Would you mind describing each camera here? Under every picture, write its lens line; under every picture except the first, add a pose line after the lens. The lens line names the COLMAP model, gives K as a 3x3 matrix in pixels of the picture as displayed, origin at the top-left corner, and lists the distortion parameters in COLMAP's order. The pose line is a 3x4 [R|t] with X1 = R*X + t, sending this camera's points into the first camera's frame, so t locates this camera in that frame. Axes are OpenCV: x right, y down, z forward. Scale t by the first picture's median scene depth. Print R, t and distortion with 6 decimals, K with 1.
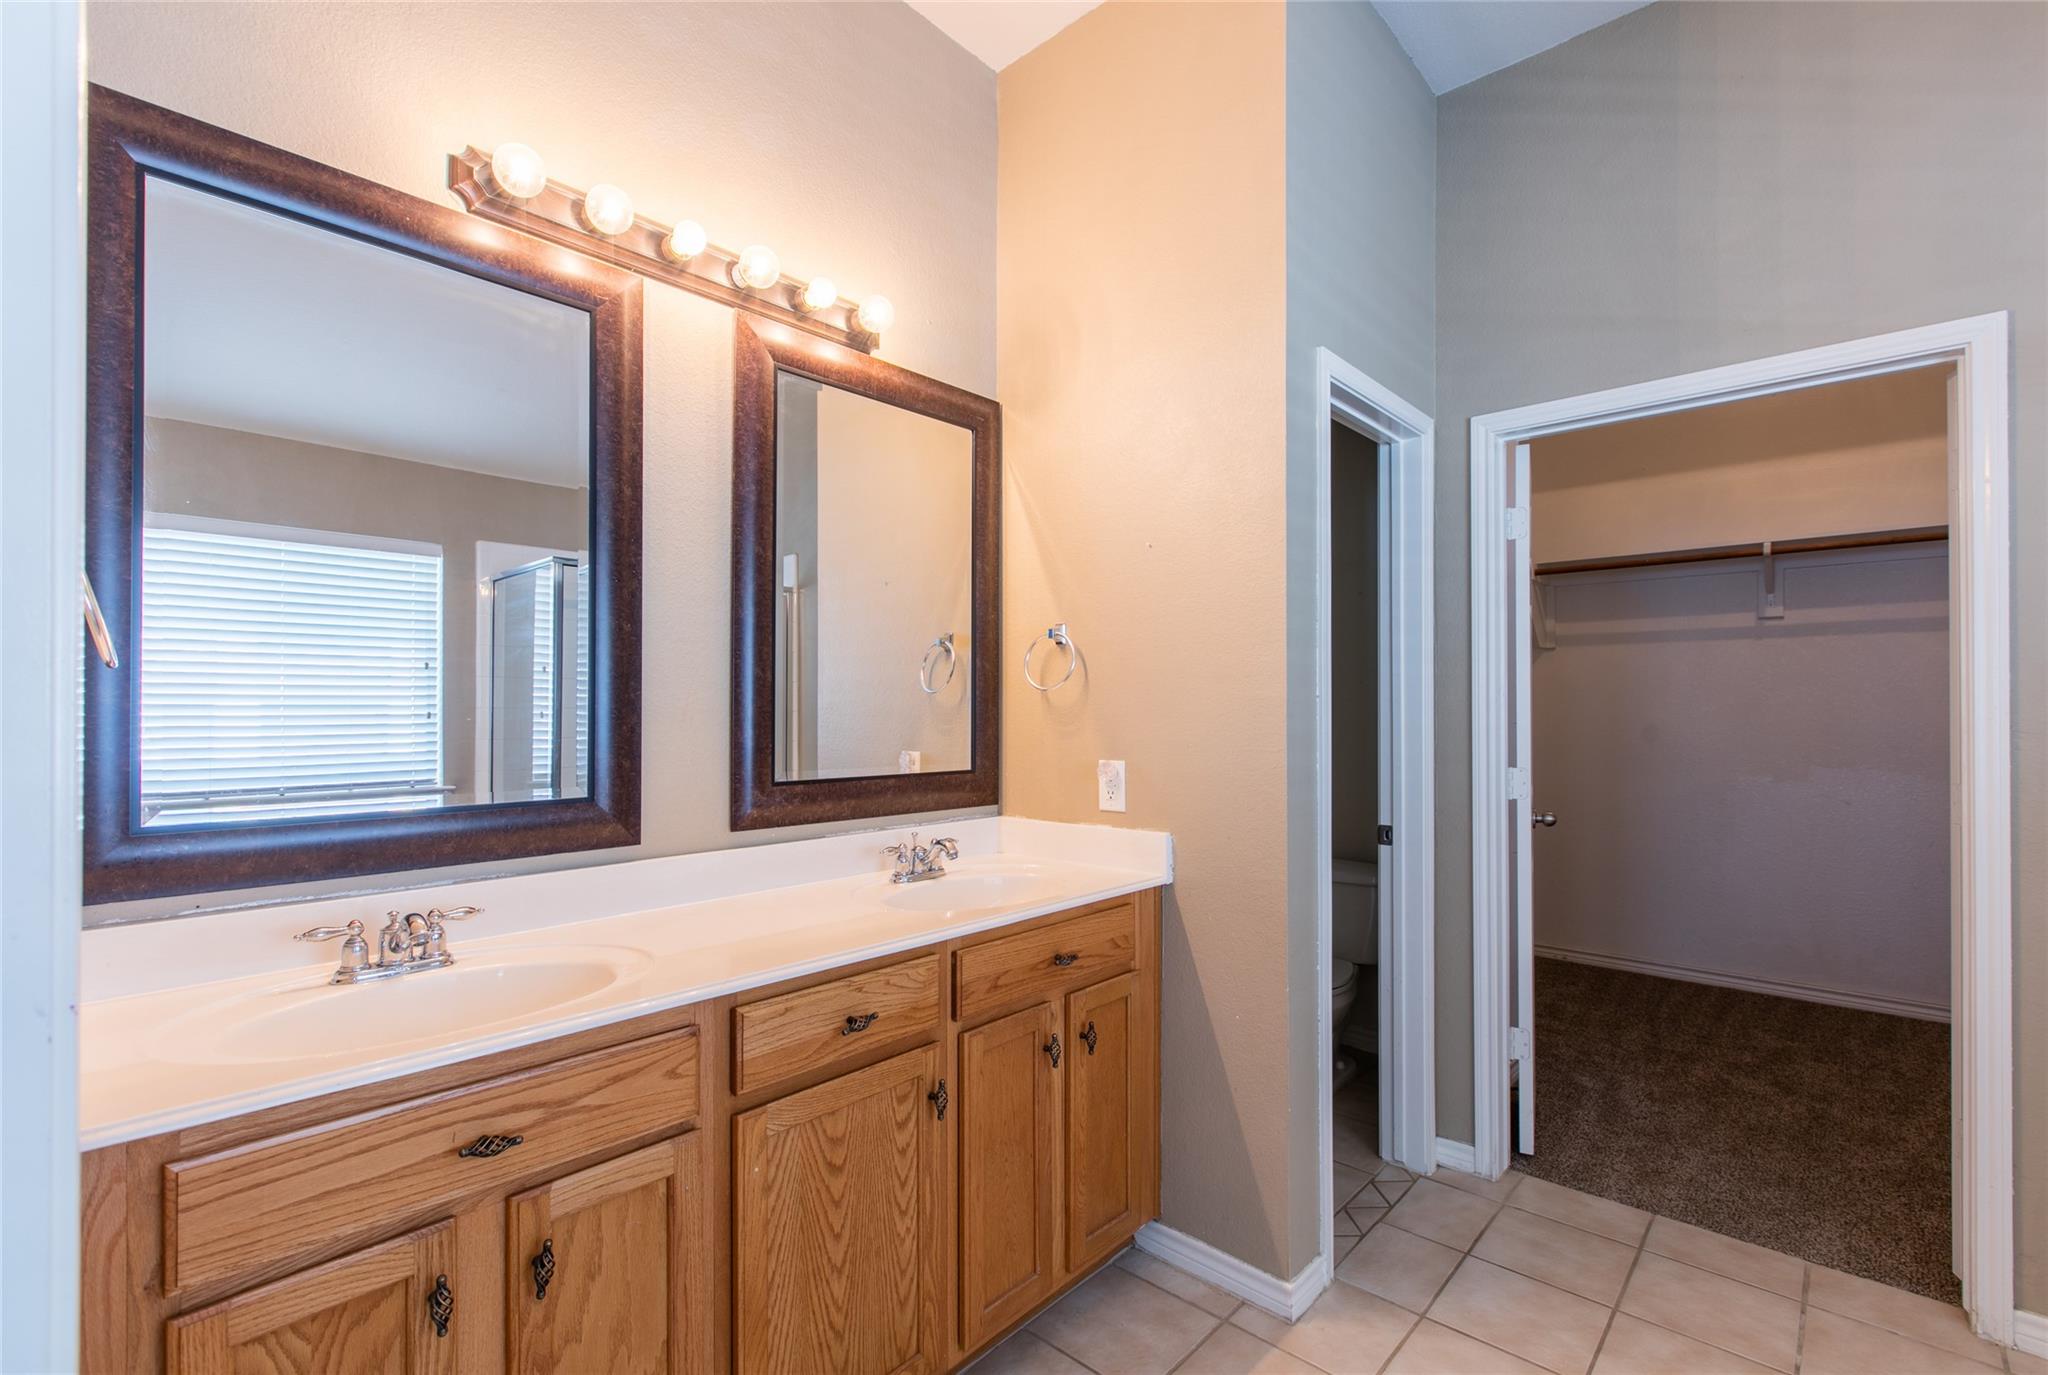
lens RADIAL K [[921.3, 0, 1033.2], [0, 921.3, 698.7], [0, 0, 1]] dist [0.001966, -0.000732]
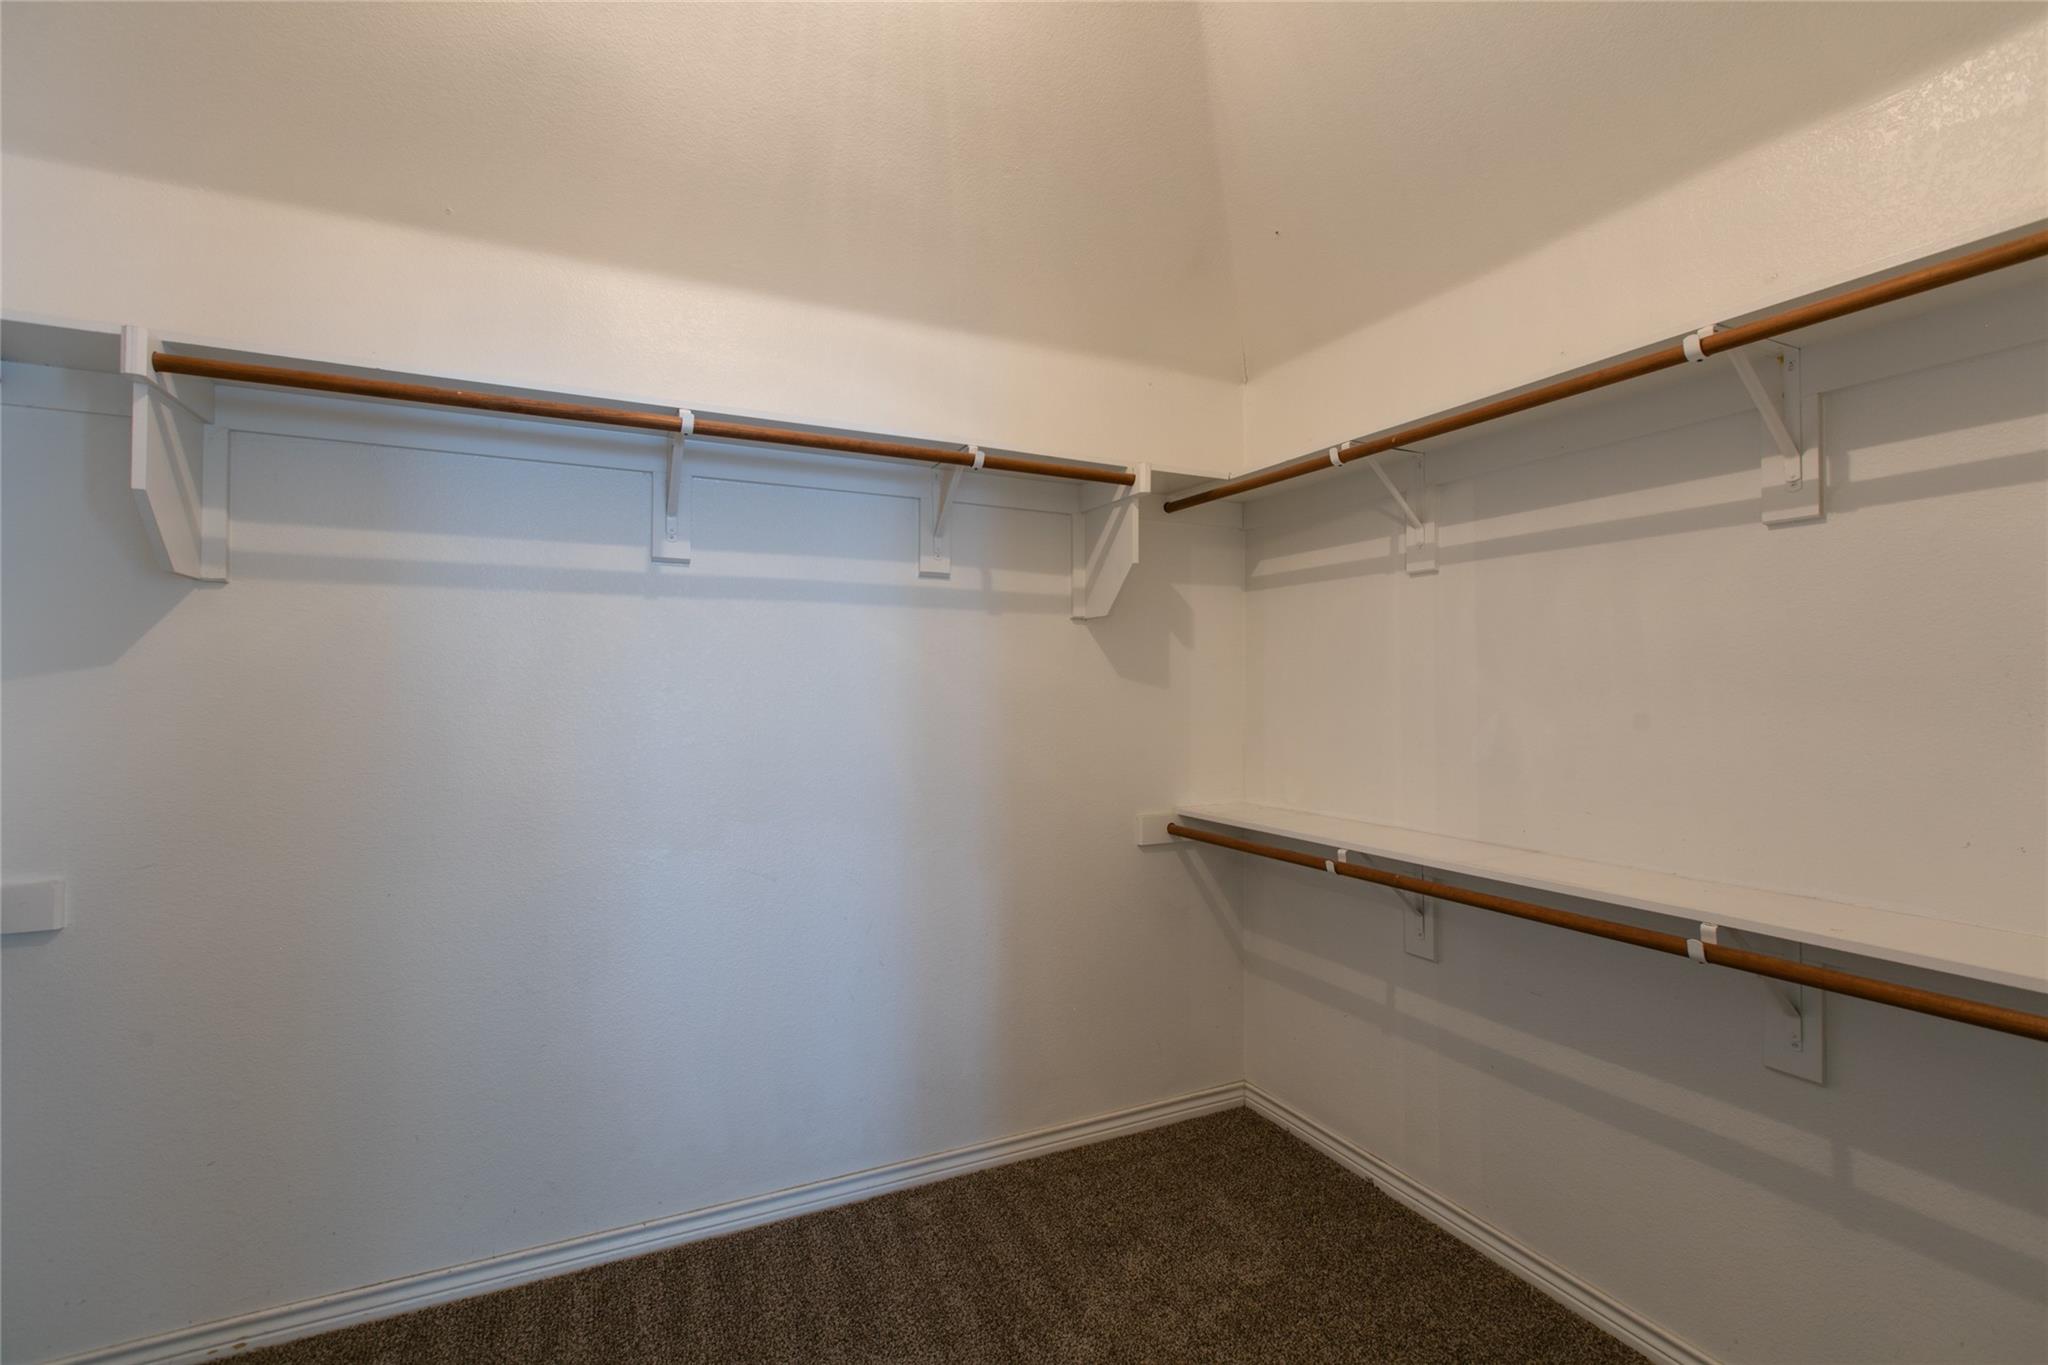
lens RADIAL K [[921.3, 0, 1024.3], [0, 921.3, 681.0], [0, 0, 1]] dist [0.001966, -0.000732]
pose [[0.386727, 0.000894, 0.922194, 0.621602], [-0.018076, 0.999815, 0.006611, -0.038150], [-0.922017, -0.019226, 0.386671, 0.983762]]
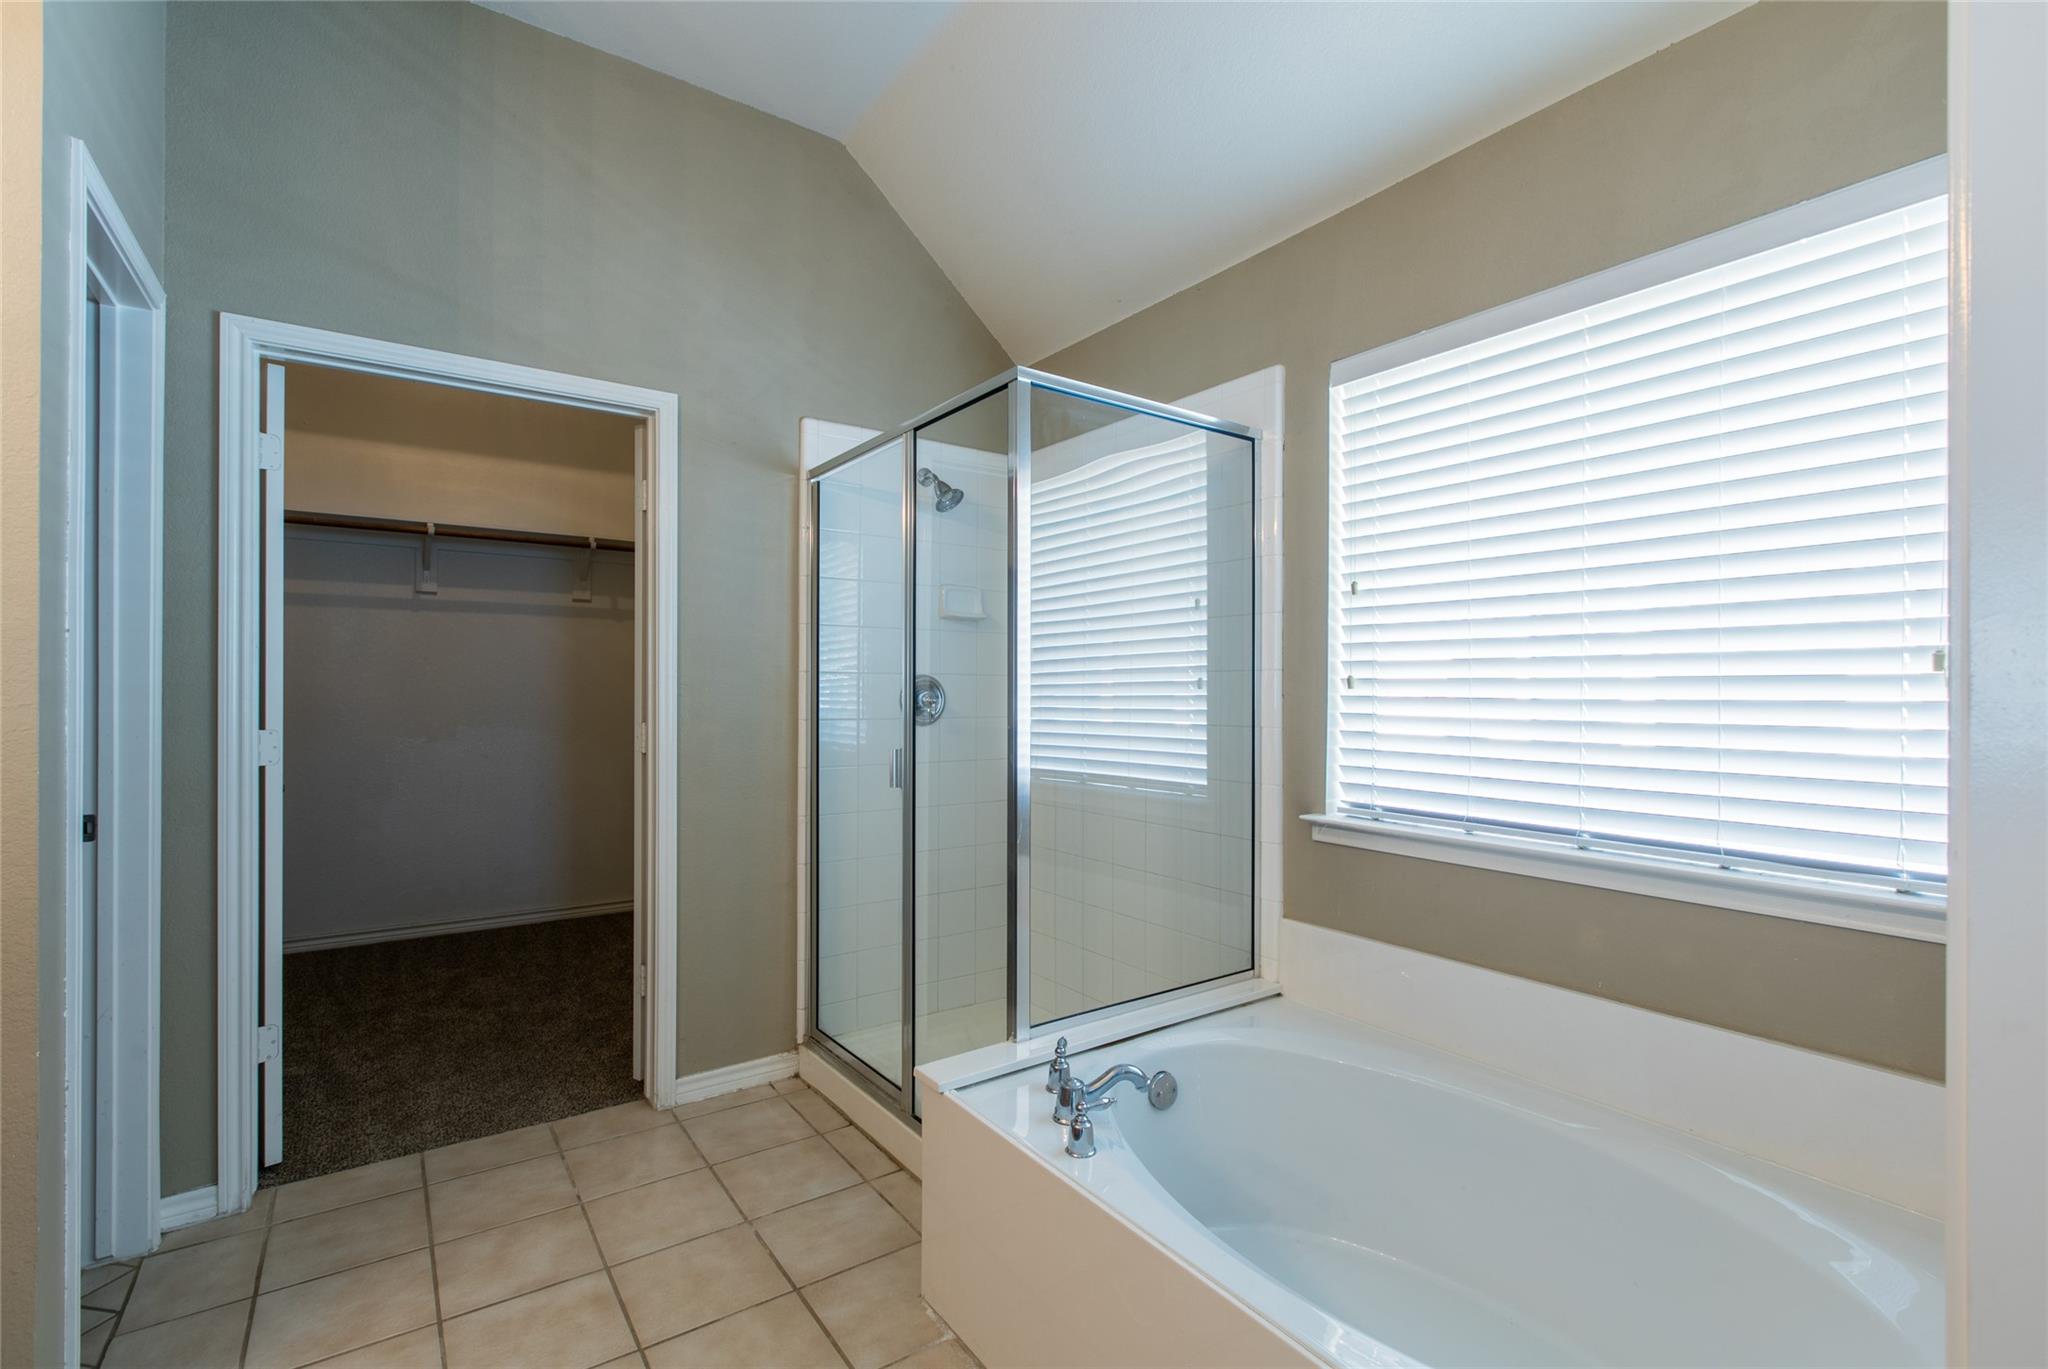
lens RADIAL K [[921.3, 0, 1020.9], [0, 921.3, 692.1], [0, 0, 1]] dist [0.001966, -0.000732]
pose [[0.230306, -0.001281, 0.973117, -0.167466], [-0.016691, 0.999847, 0.005267, 0.021063], [-0.972975, -0.017455, 0.230250, 0.102275]]
